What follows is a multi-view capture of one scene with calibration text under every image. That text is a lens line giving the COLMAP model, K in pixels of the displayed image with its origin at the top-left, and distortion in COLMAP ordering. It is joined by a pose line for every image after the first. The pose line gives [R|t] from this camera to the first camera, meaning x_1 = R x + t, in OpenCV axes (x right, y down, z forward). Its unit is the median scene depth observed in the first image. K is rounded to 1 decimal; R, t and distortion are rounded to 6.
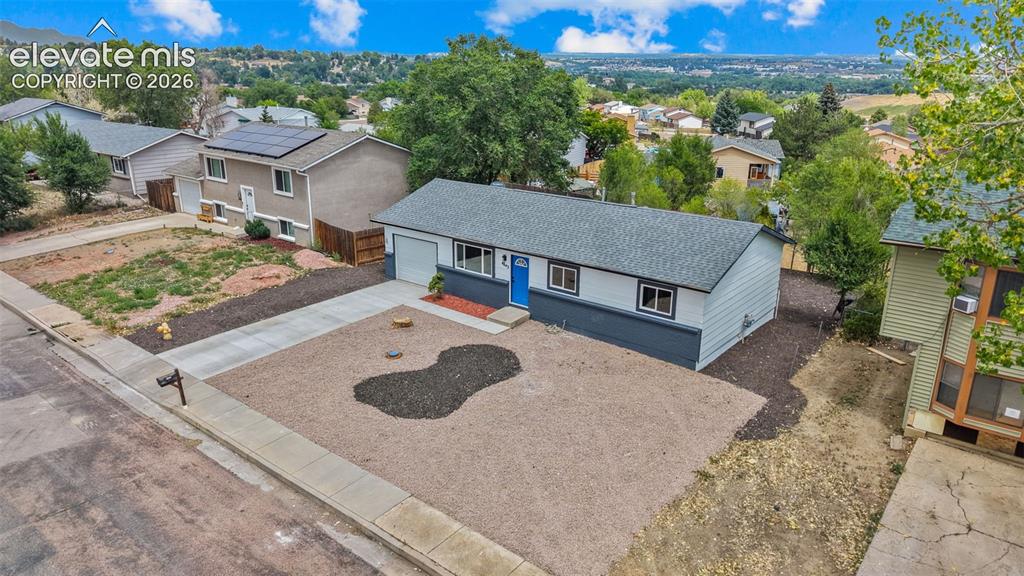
lens RADIAL K [[683.8, 0, 512.0], [0, 683.8, 288.0], [0, 0, 1]] dist [0.007983, 0.002483]
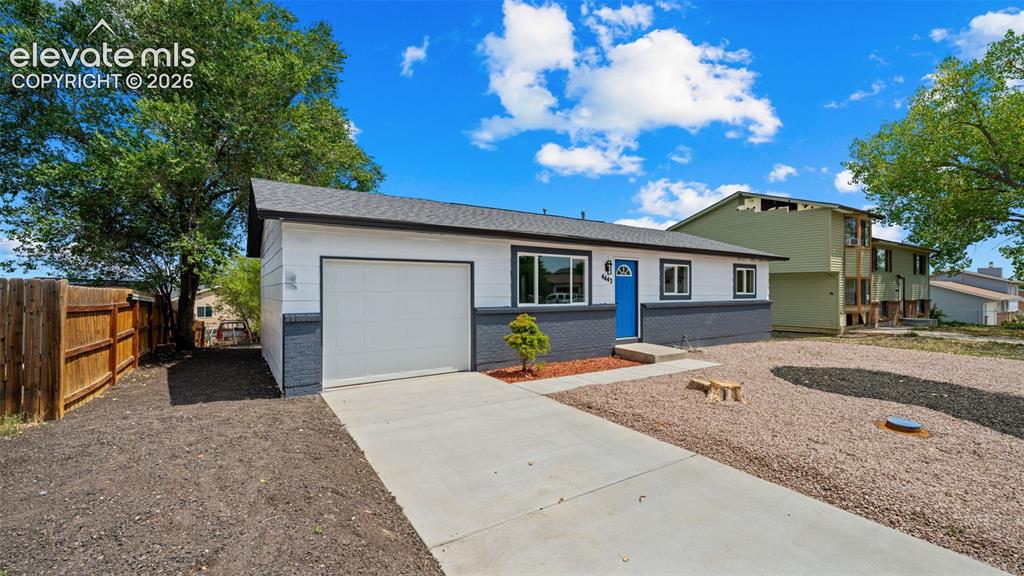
lens RADIAL K [[411.5, 0, 499.5], [0, 411.5, 289.9], [0, 0, 1]] dist [-0.029177, 0.000084]
pose [[0.333262, -0.008969, 0.942792, -0.400109], [0.292857, 0.951478, -0.094469, -0.017170], [-0.896198, 0.307586, 0.319718, 0.972873]]
